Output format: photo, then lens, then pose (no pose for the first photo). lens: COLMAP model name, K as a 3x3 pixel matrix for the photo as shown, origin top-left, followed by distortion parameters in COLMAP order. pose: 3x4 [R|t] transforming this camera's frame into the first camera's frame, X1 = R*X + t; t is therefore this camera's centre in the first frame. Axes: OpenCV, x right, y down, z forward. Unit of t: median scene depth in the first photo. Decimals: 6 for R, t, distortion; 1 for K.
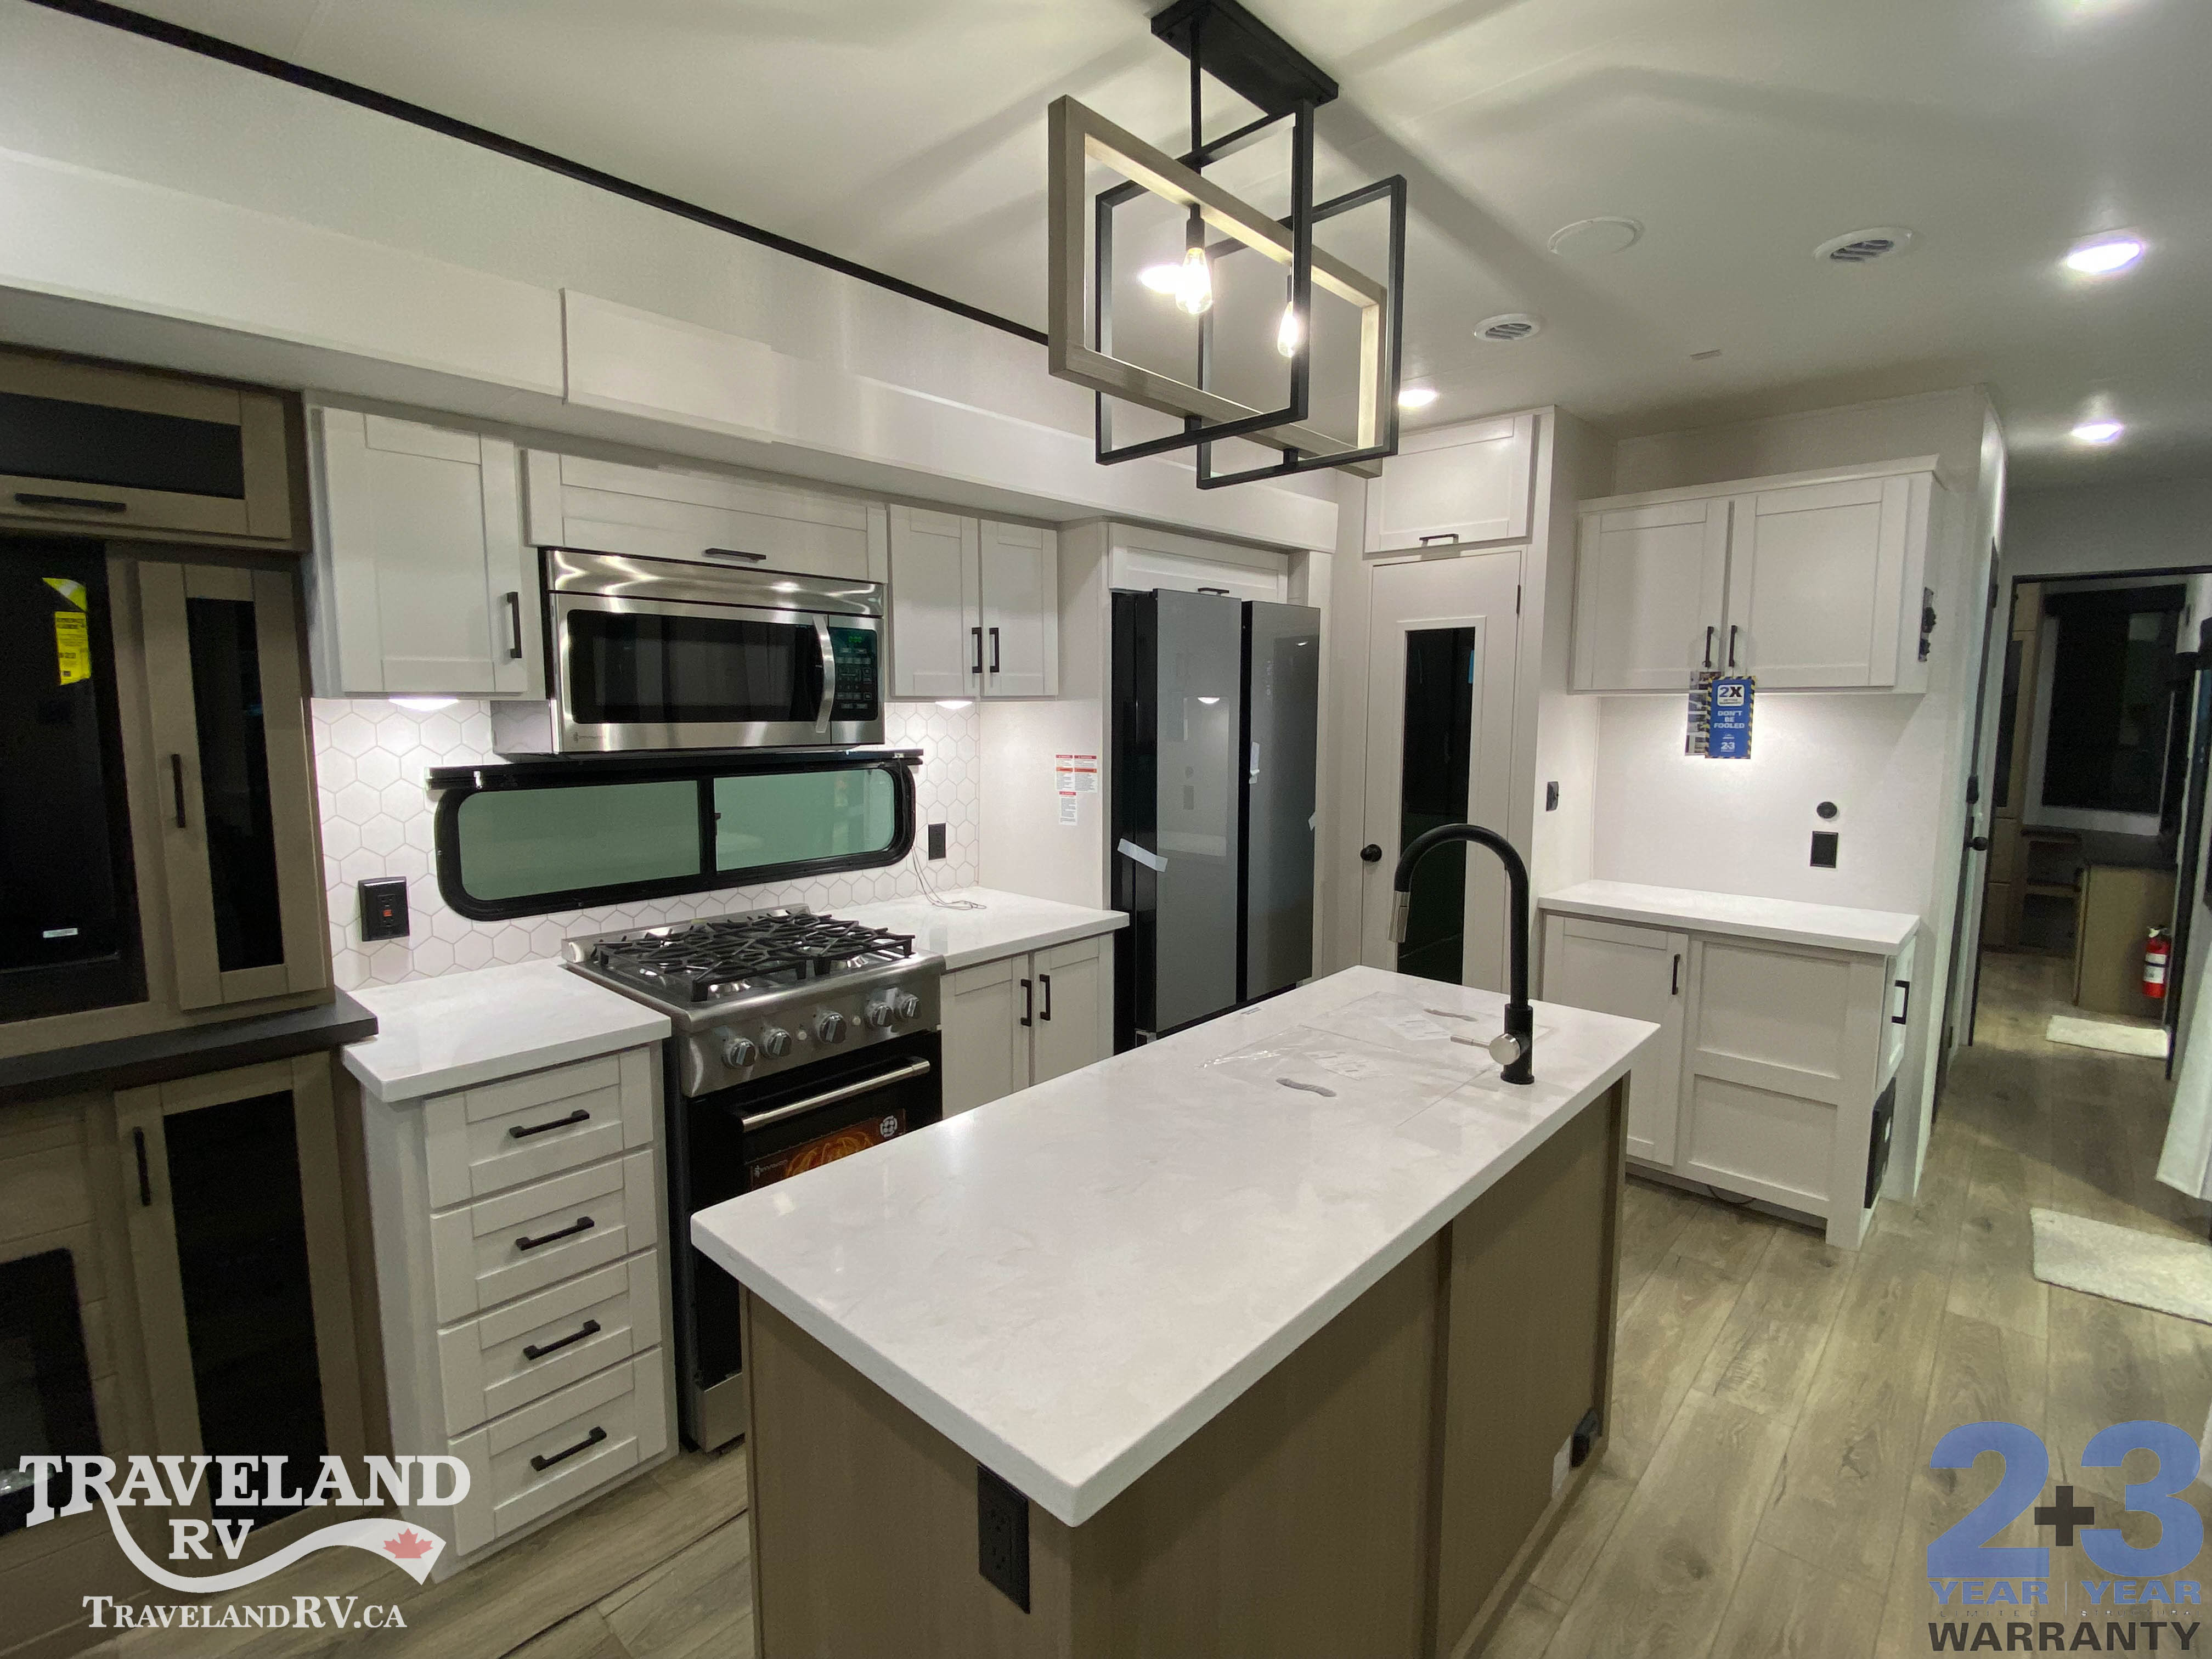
lens RADIAL K [[1029.9, 0, 1110.7], [0, 1029.9, 818.3], [0, 0, 1]] dist [0.069112, -0.058426]
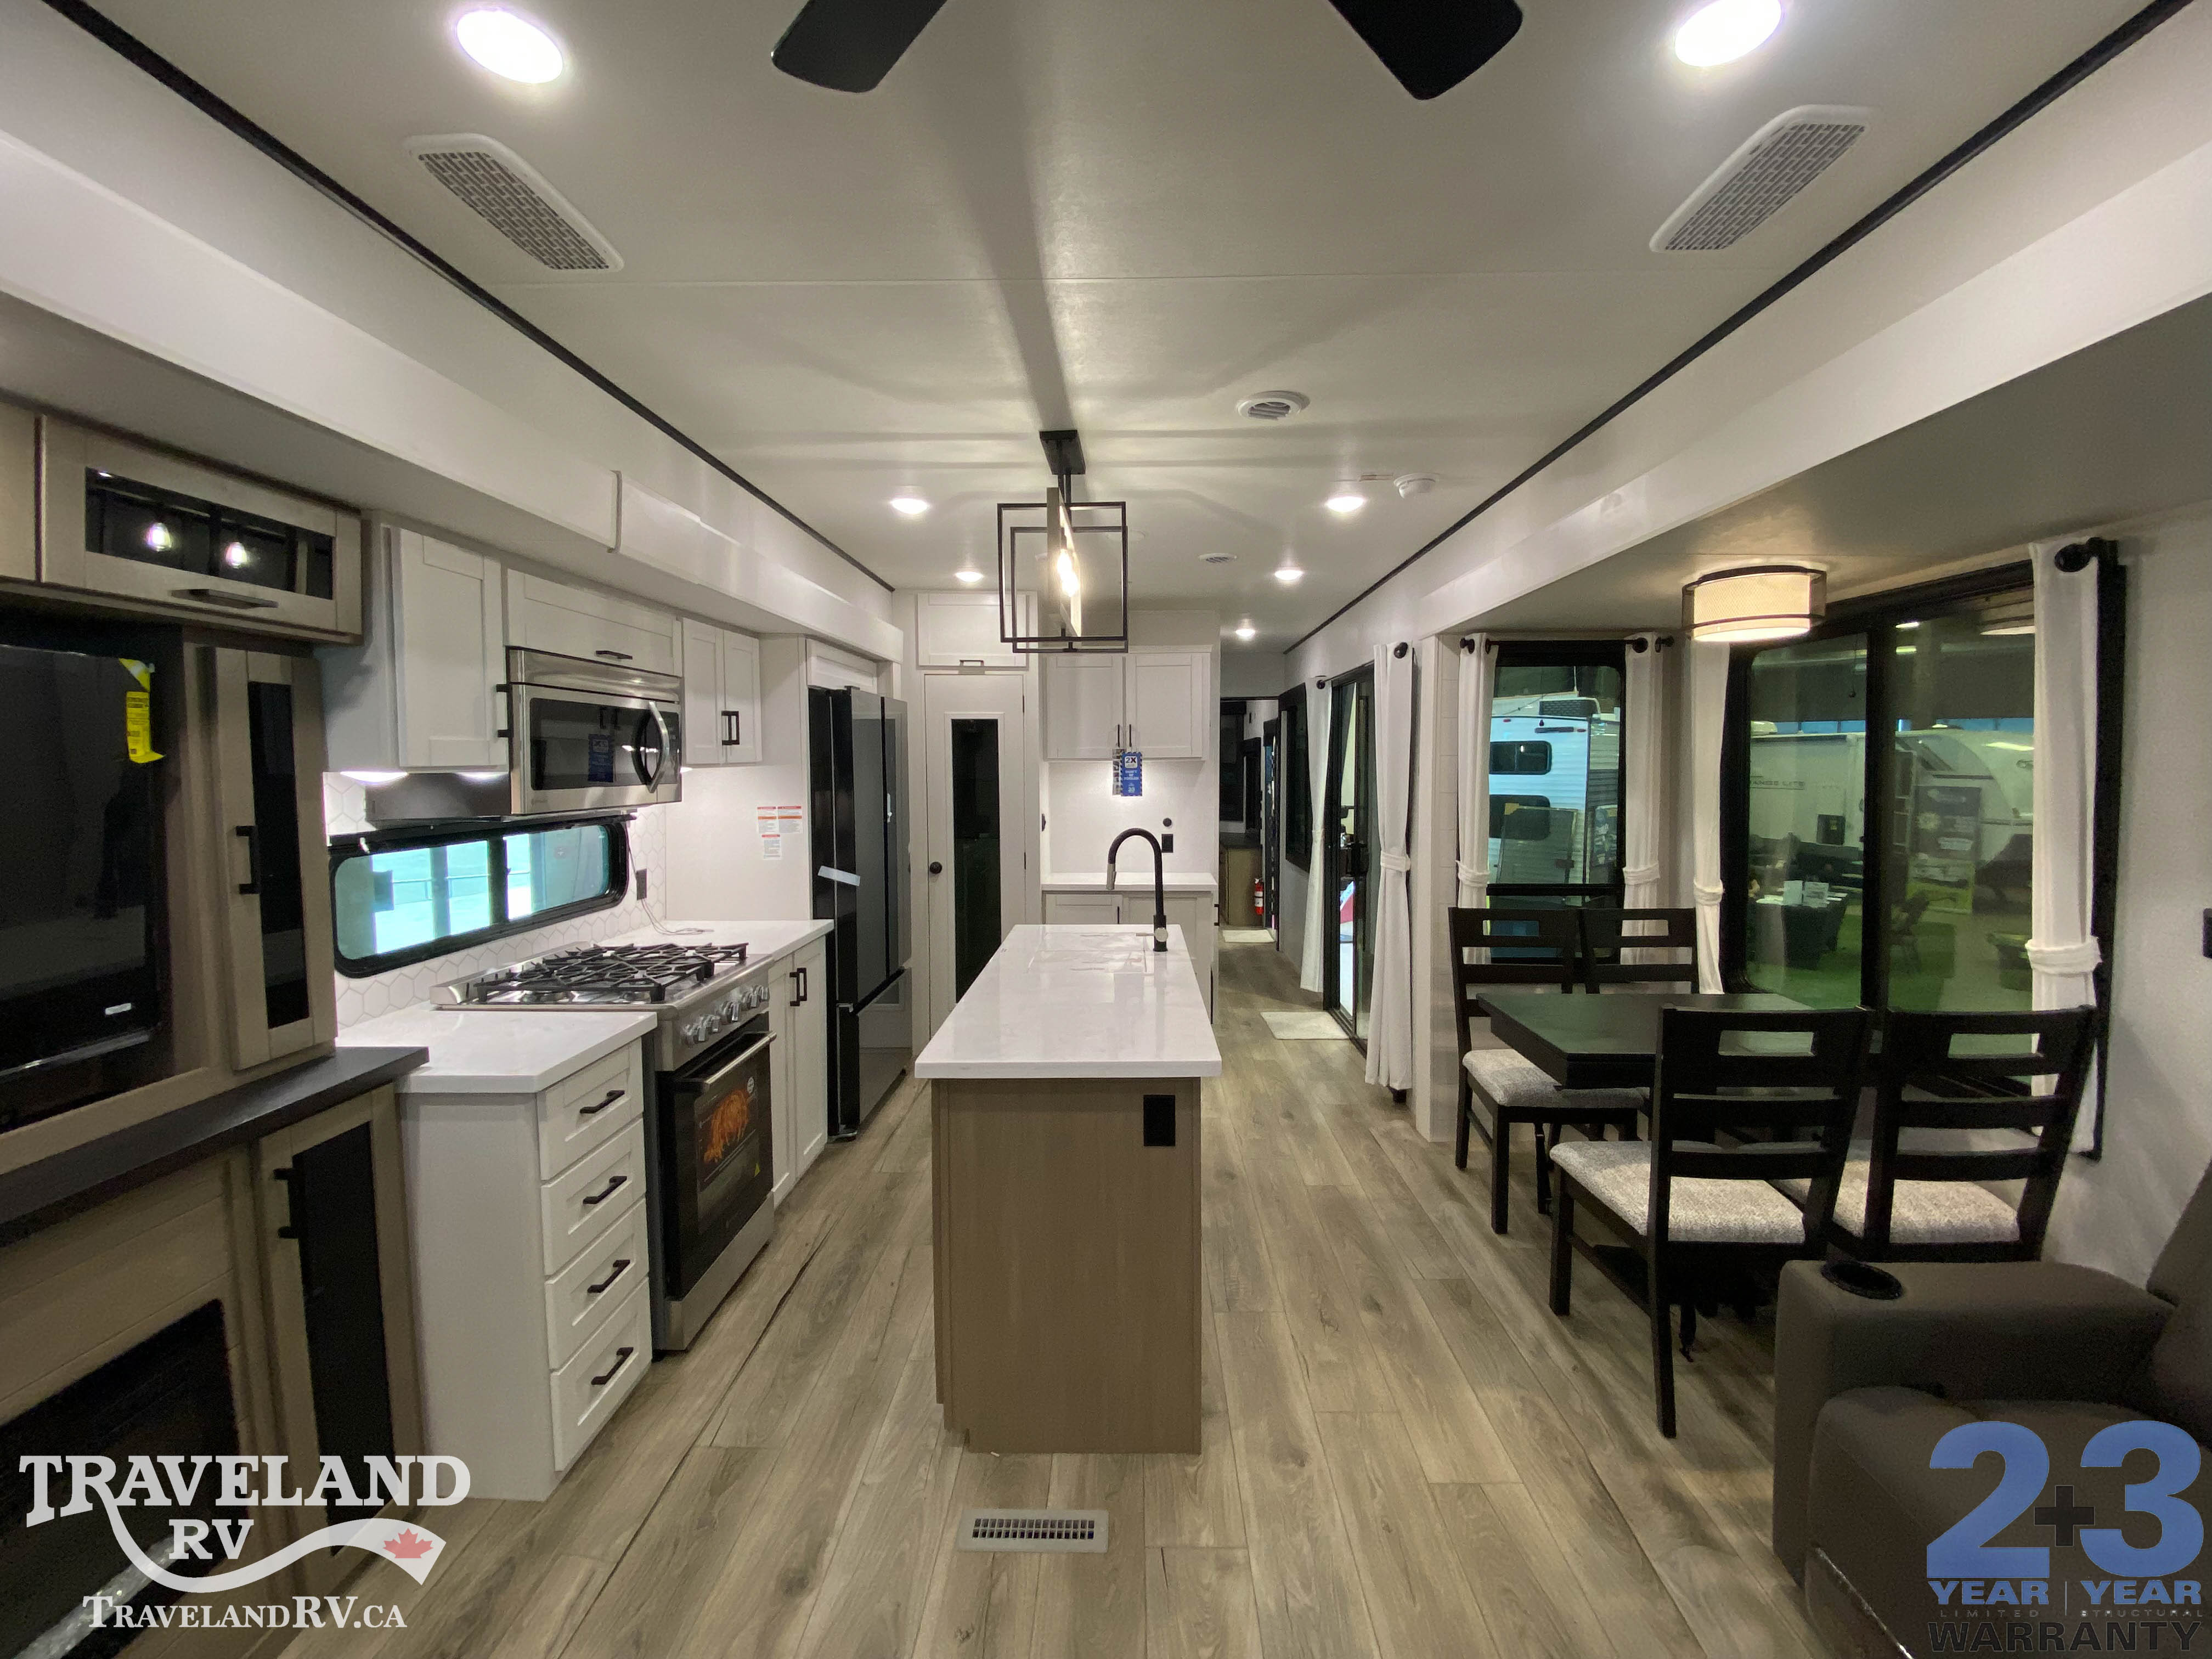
lens RADIAL K [[899.5, 0, 1109.3], [0, 899.5, 819.3], [0, 0, 1]] dist [0.014030, -0.020637]
pose [[0.754182, -0.045255, 0.655104, -0.575264], [0.076737, 0.996861, -0.019478, 0.012331], [-0.652166, 0.064961, 0.755288, -0.189236]]
